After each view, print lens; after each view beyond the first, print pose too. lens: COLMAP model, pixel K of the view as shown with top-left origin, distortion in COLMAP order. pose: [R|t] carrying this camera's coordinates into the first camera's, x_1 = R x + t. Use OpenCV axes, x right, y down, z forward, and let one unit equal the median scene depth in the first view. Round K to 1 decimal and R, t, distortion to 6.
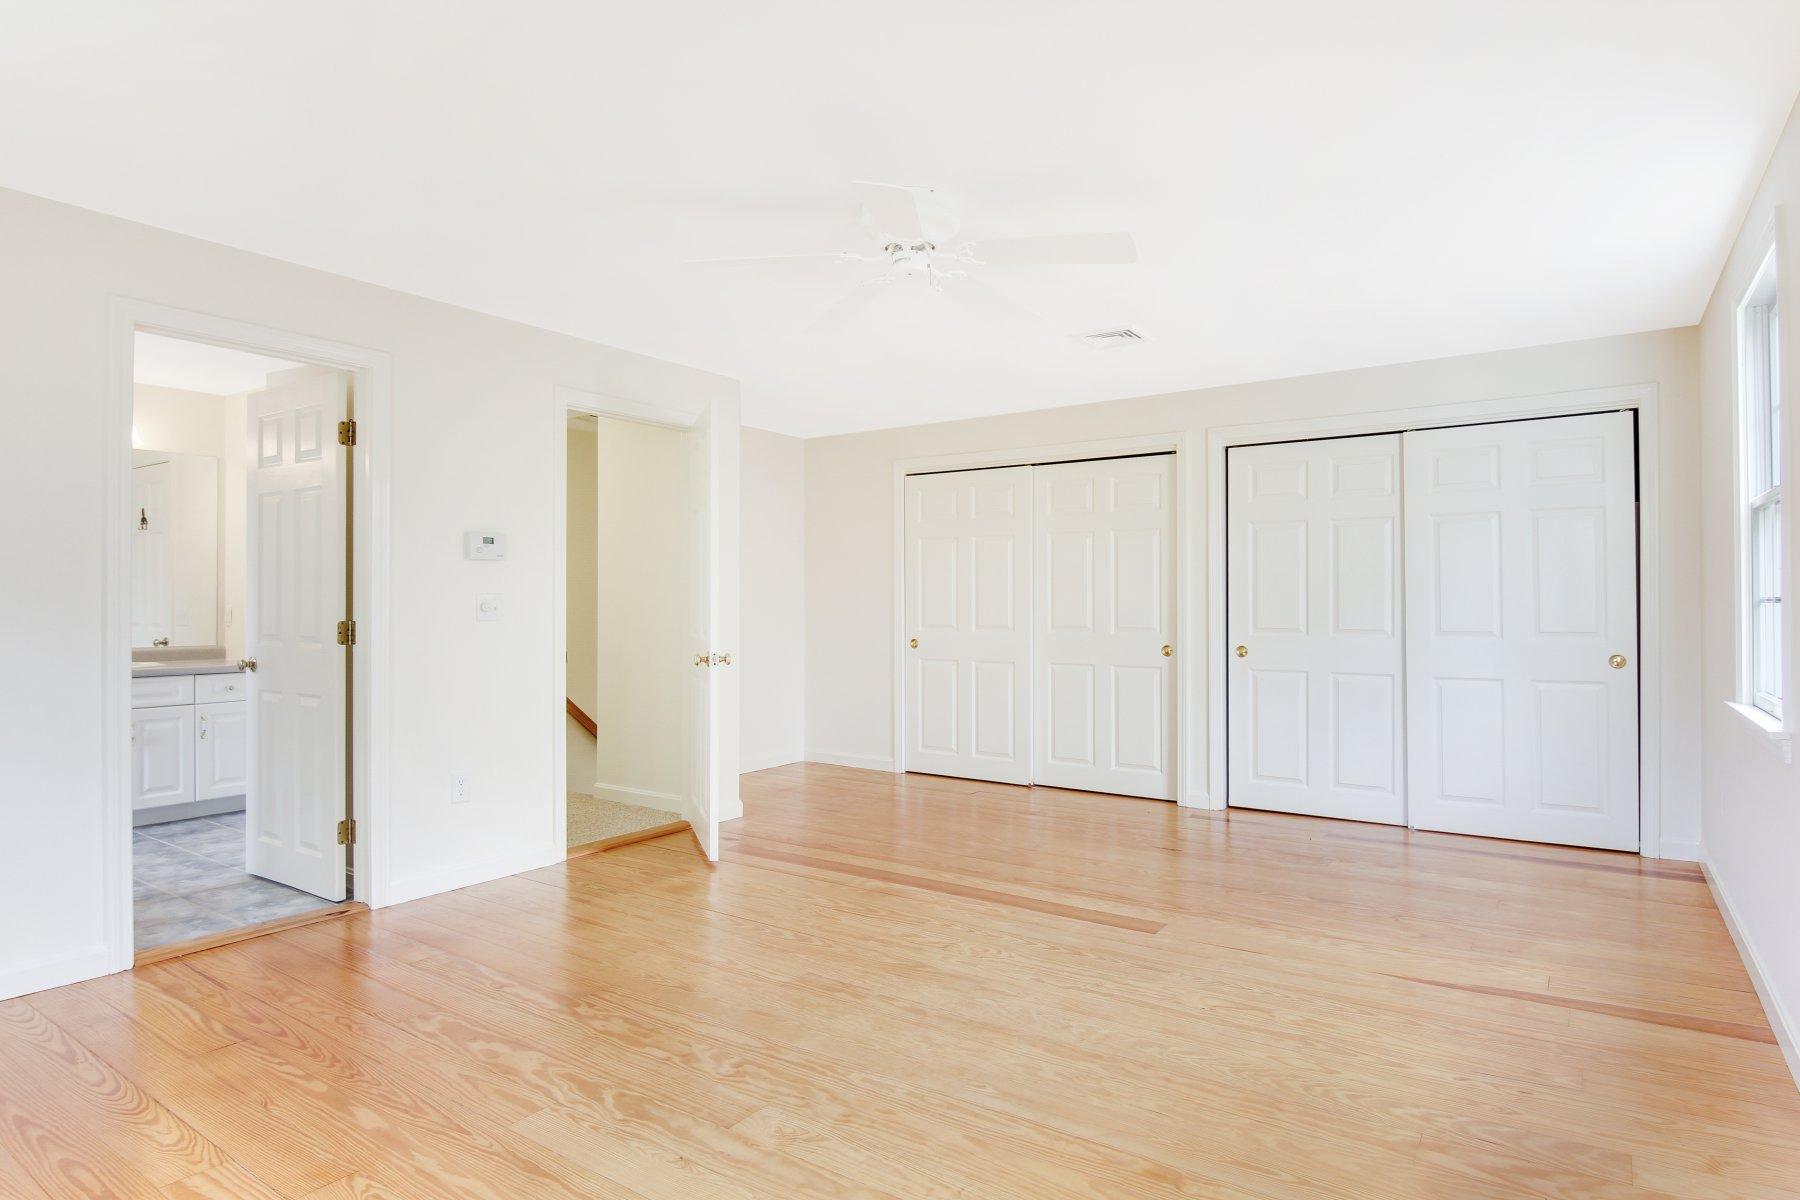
lens RADIAL K [[1290.2, 0, 900.0], [0, 1290.2, 600.0], [0, 0, 1]] dist [-0.001204, -0.000612]
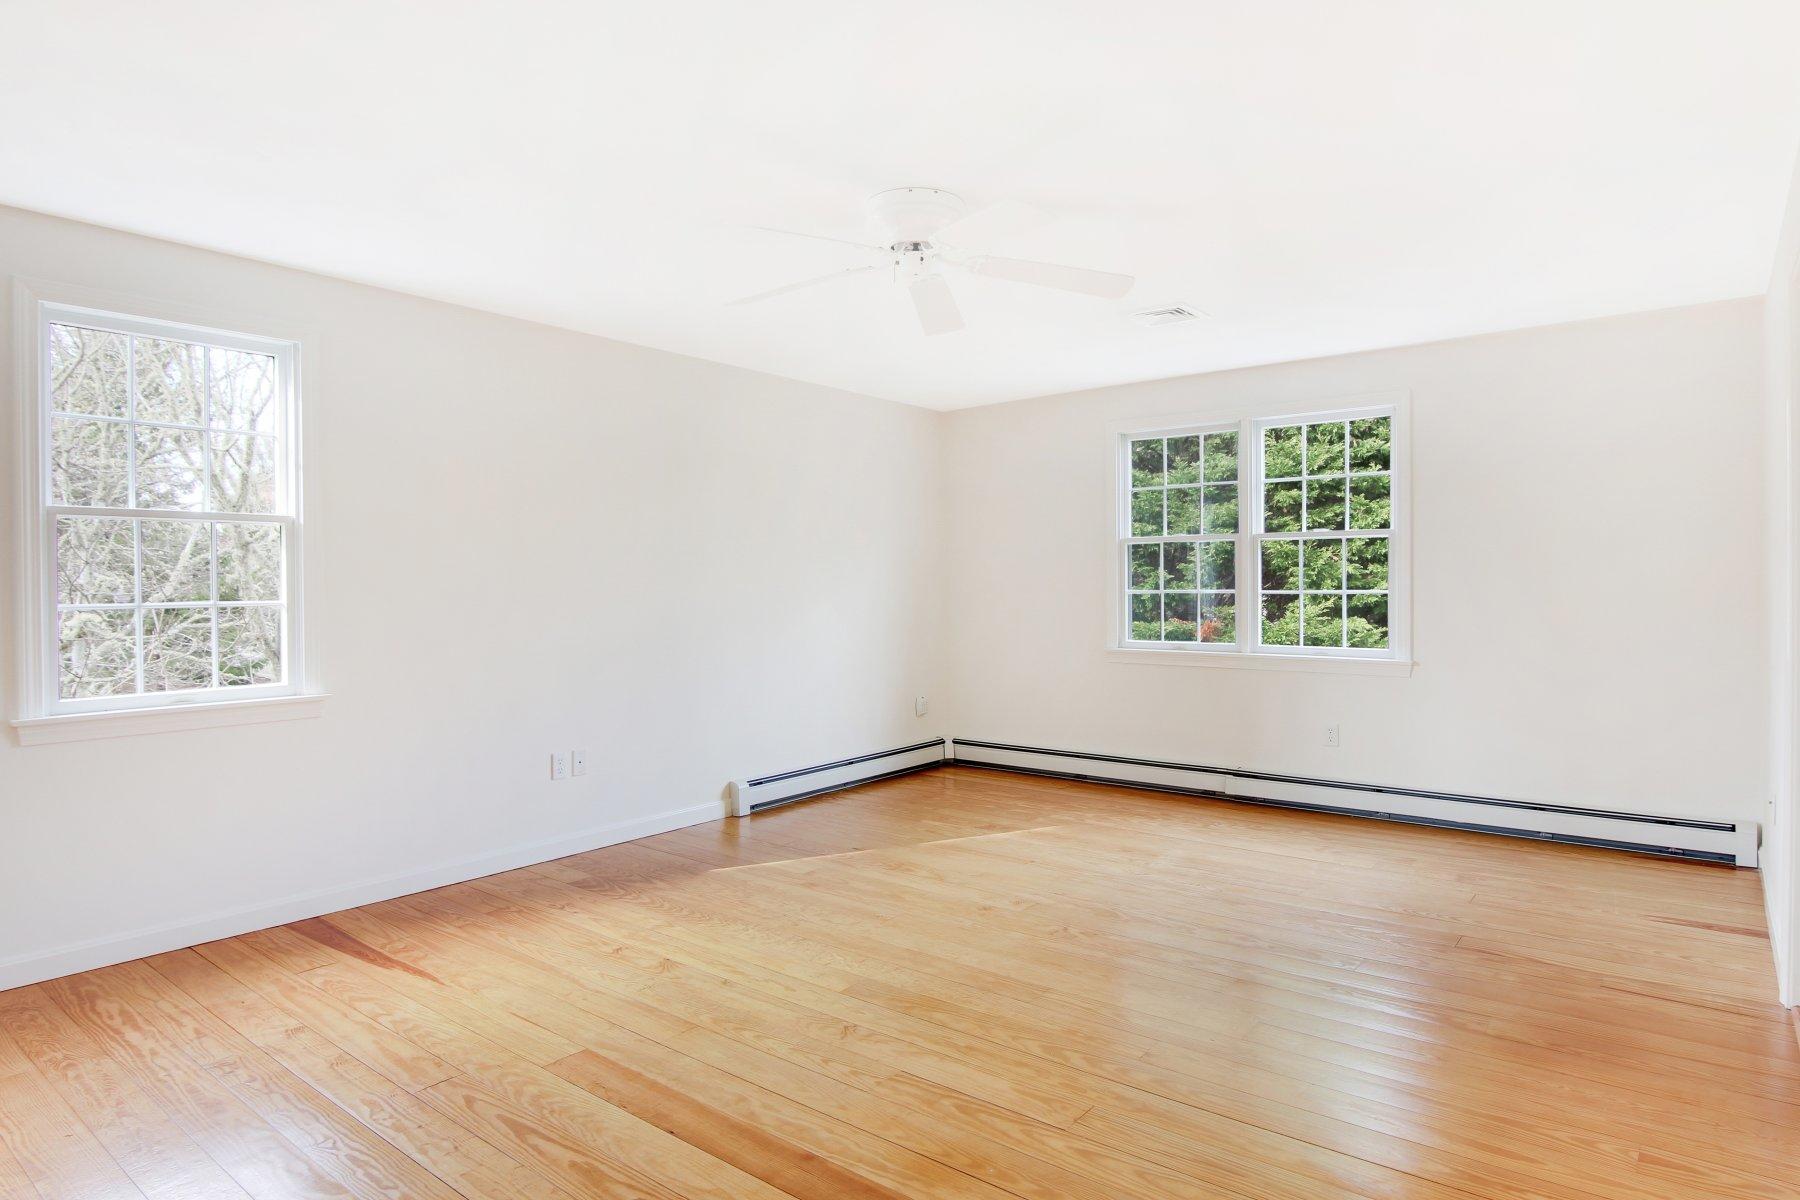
lens RADIAL K [[1290.2, 0, 900.0], [0, 1290.2, 600.0], [0, 0, 1]] dist [-0.001204, -0.000612]
pose [[-0.998500, 0.006701, 0.054343, -0.032556], [0.007405, 0.999891, 0.012762, -0.014479], [-0.054252, 0.013145, -0.998441, 2.011213]]
